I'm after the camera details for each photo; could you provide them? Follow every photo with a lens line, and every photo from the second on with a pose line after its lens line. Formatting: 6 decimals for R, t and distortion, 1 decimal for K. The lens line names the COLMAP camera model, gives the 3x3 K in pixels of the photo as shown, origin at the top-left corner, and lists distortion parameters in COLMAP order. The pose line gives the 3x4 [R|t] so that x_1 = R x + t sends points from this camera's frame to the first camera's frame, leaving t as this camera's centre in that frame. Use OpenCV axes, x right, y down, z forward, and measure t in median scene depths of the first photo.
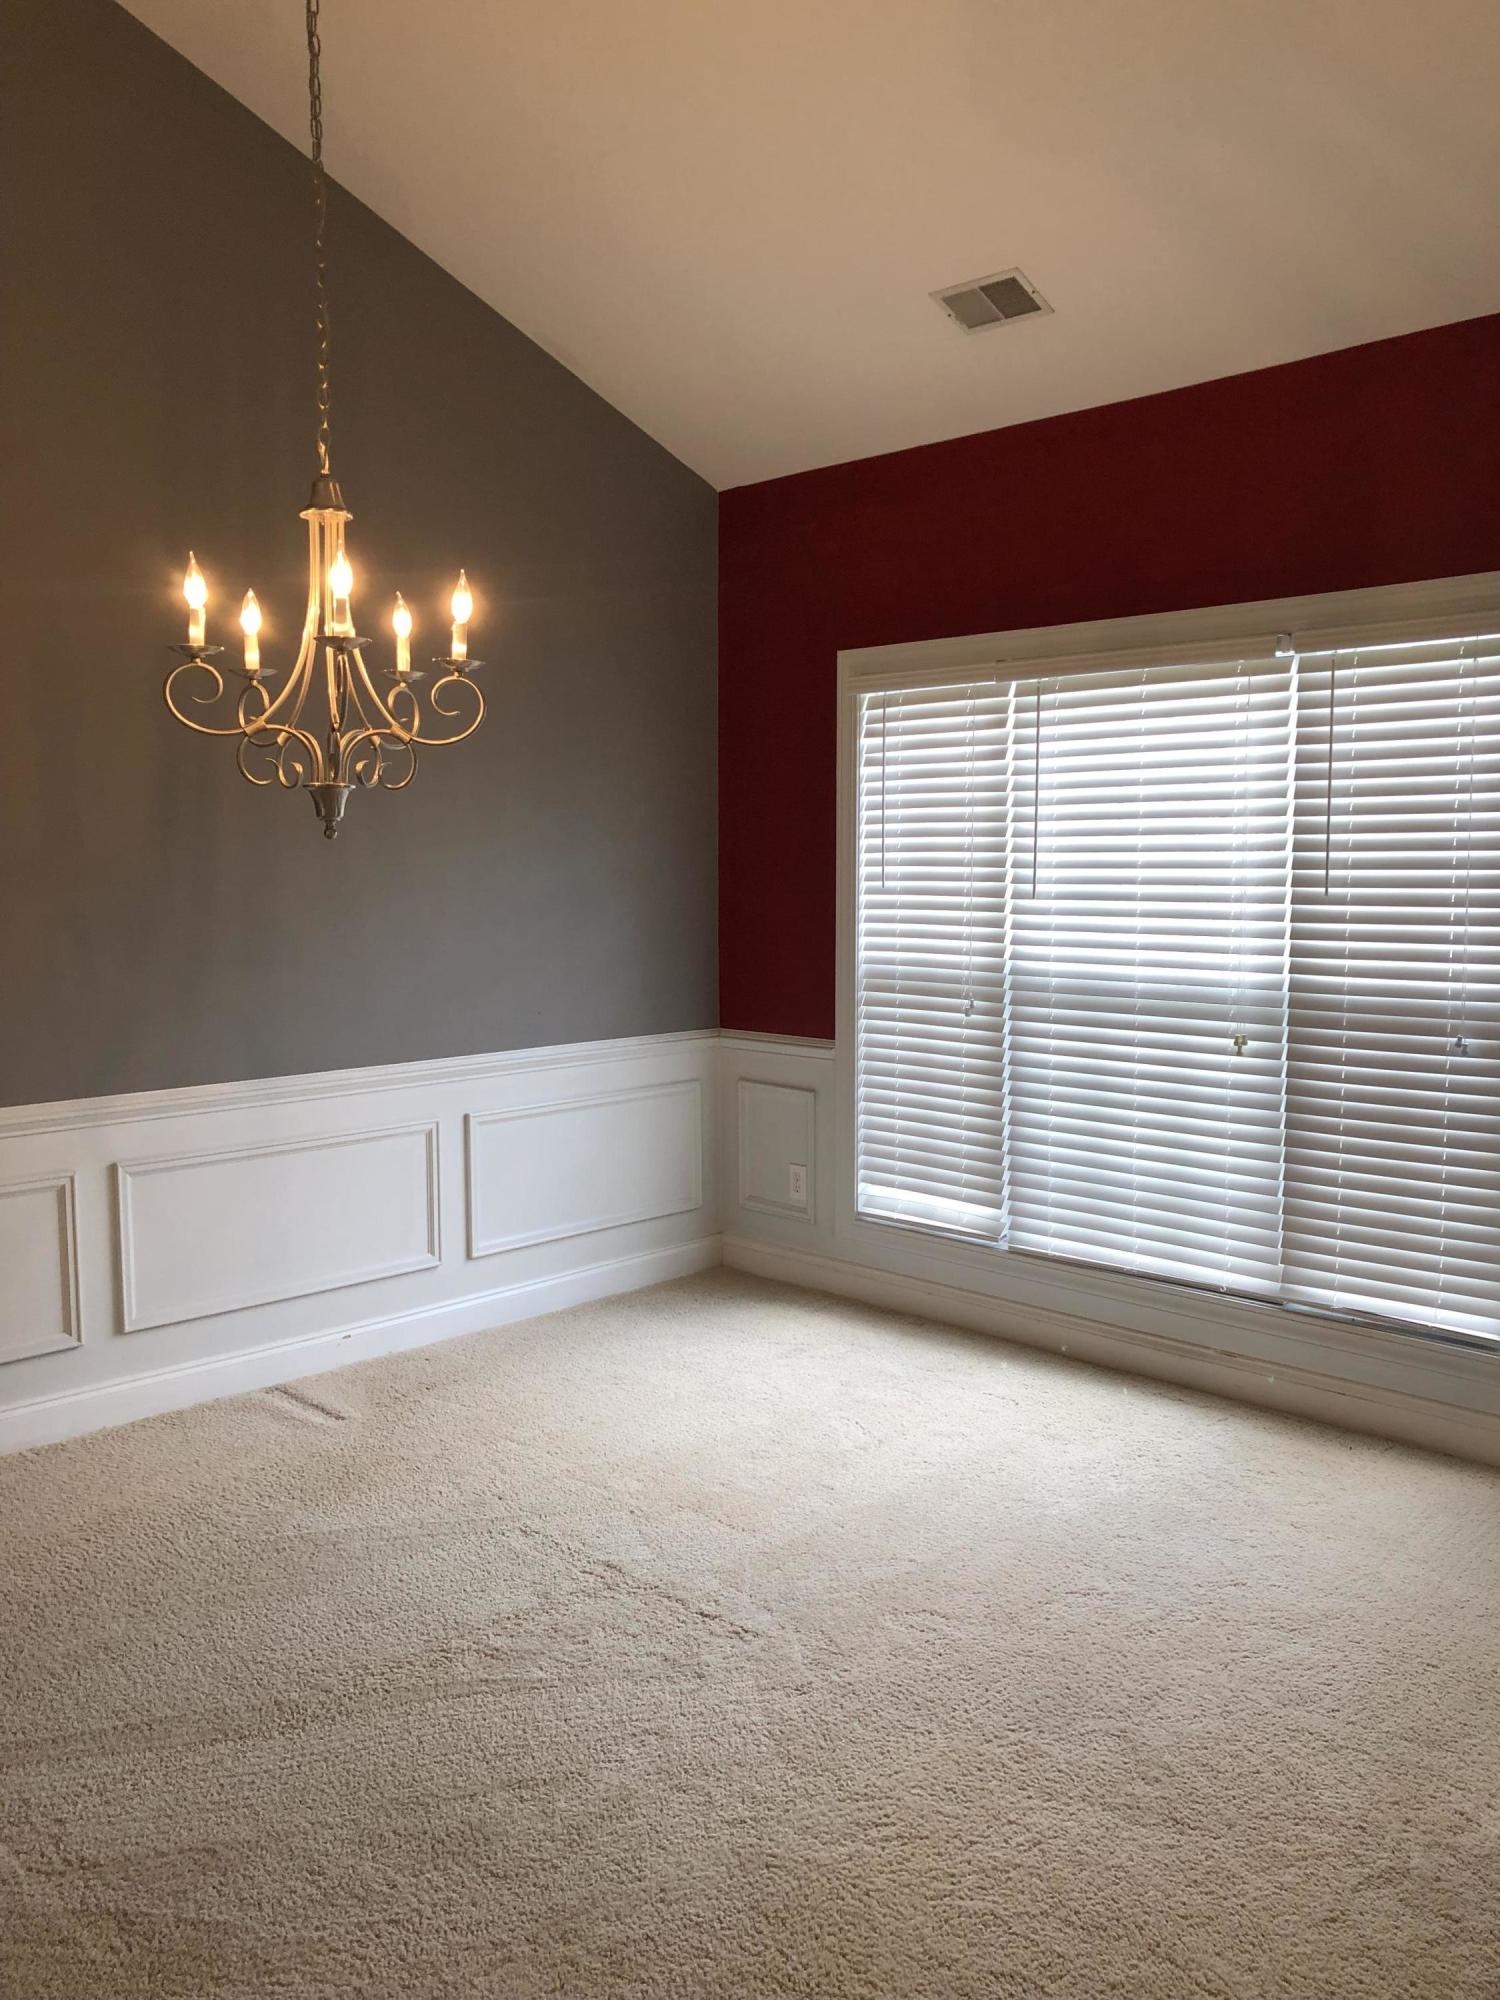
lens RADIAL K [[1636.4, 0, 743.9], [0, 1636.4, 988.1], [0, 0, 1]] dist [0.041549, -0.050579]
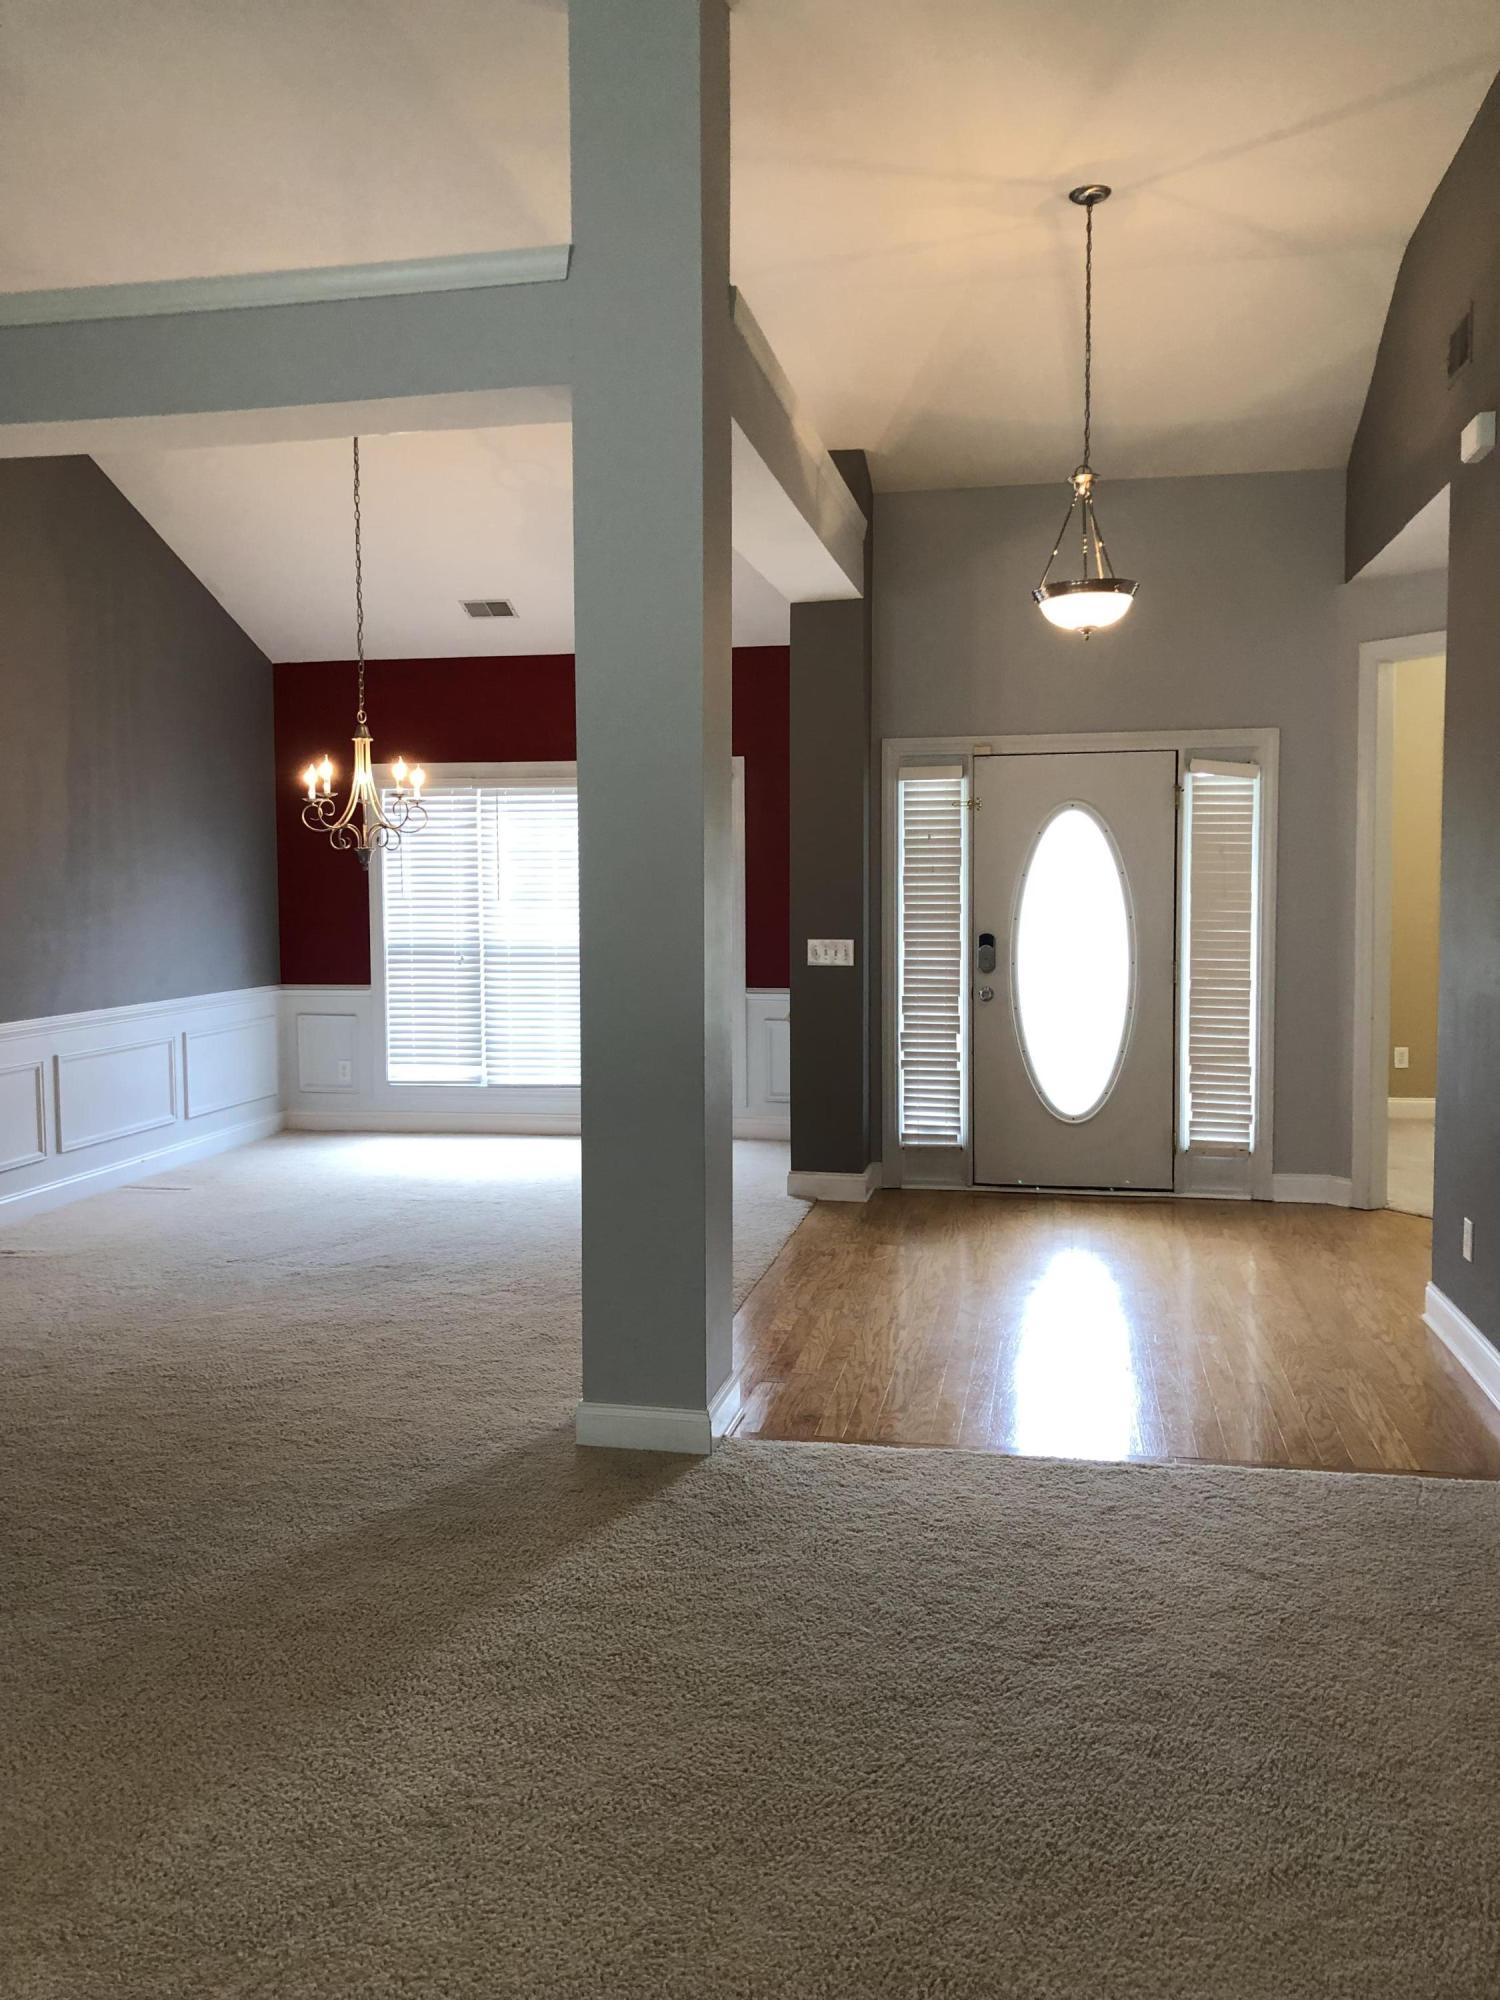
lens RADIAL K [[1636.4, 0, 749.2], [0, 1636.4, 1001.4], [0, 0, 1]] dist [0.041549, -0.050579]
pose [[0.829024, -0.044254, 0.557459, -0.632568], [0.049711, 0.998749, 0.005359, 0.065024], [-0.556999, 0.023269, 0.830187, -0.736583]]
